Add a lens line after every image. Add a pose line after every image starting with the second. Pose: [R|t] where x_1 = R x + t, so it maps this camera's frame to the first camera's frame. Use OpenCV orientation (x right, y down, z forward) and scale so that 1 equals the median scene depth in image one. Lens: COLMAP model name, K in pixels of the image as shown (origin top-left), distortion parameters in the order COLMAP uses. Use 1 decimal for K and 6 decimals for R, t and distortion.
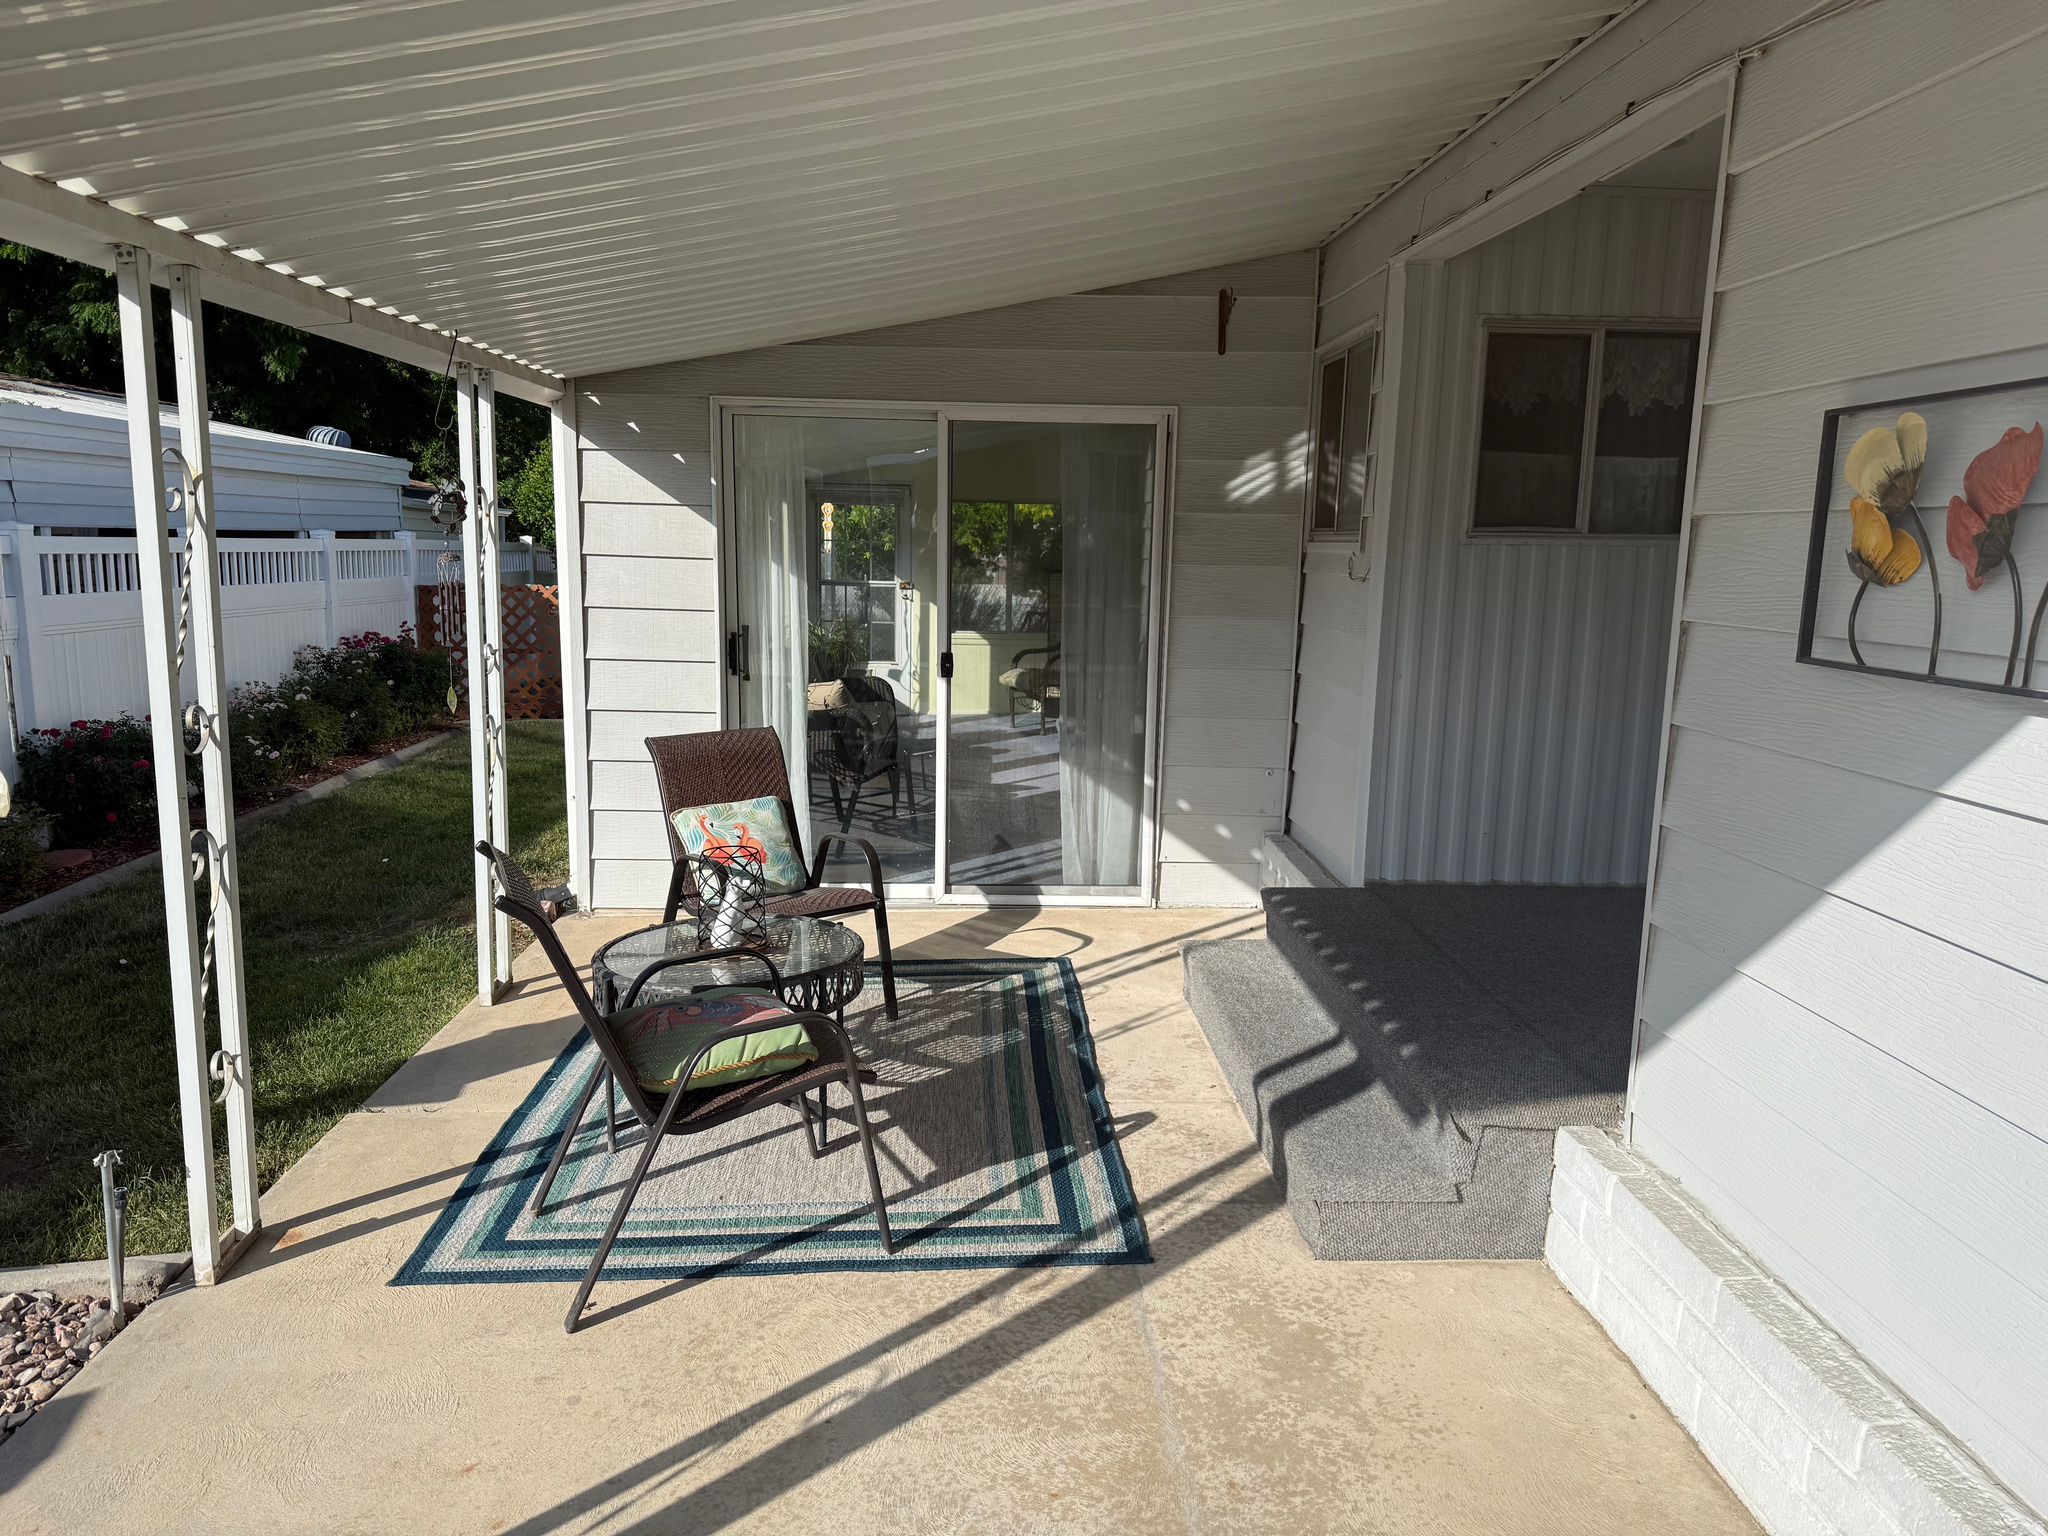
lens RADIAL K [[1480.1, 0, 1024.0], [0, 1480.1, 768.0], [0, 0, 1]] dist [0.025253, -0.000487]
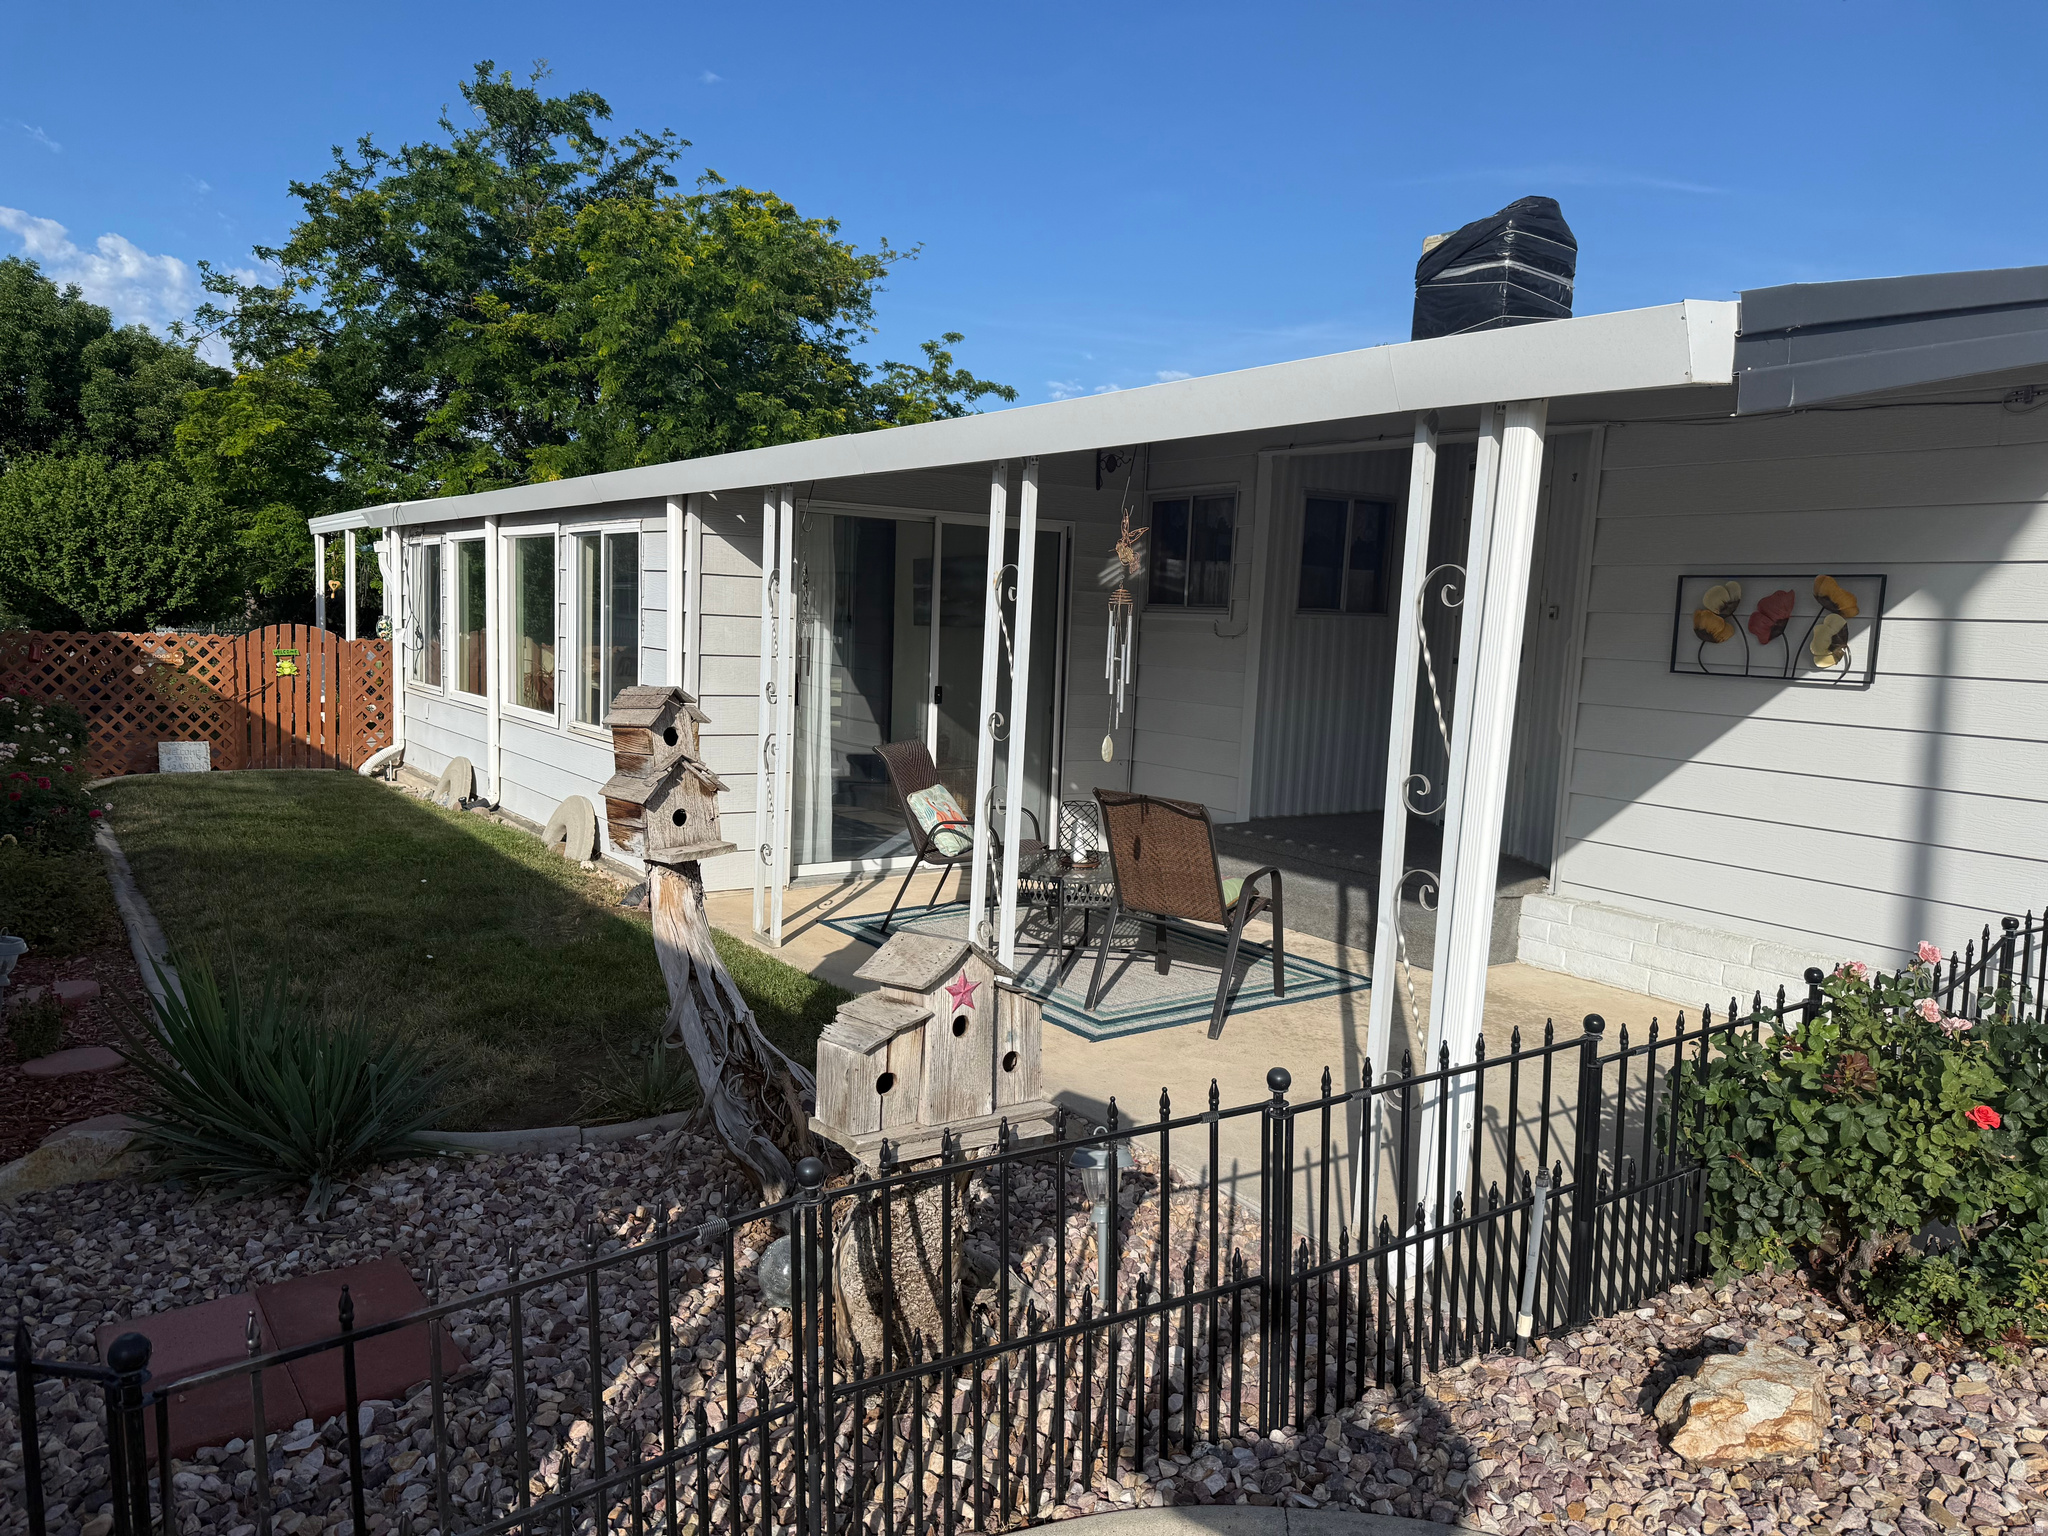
lens RADIAL K [[1435.5, 0, 1024.0], [0, 1435.5, 768.0], [0, 0, 1]] dist [0.004407, -0.001186]
pose [[0.849872, -0.042247, 0.525293, -1.256284], [0.059014, 0.998141, -0.015203, 0.045997], [-0.523674, 0.043921, 0.850786, -0.363925]]
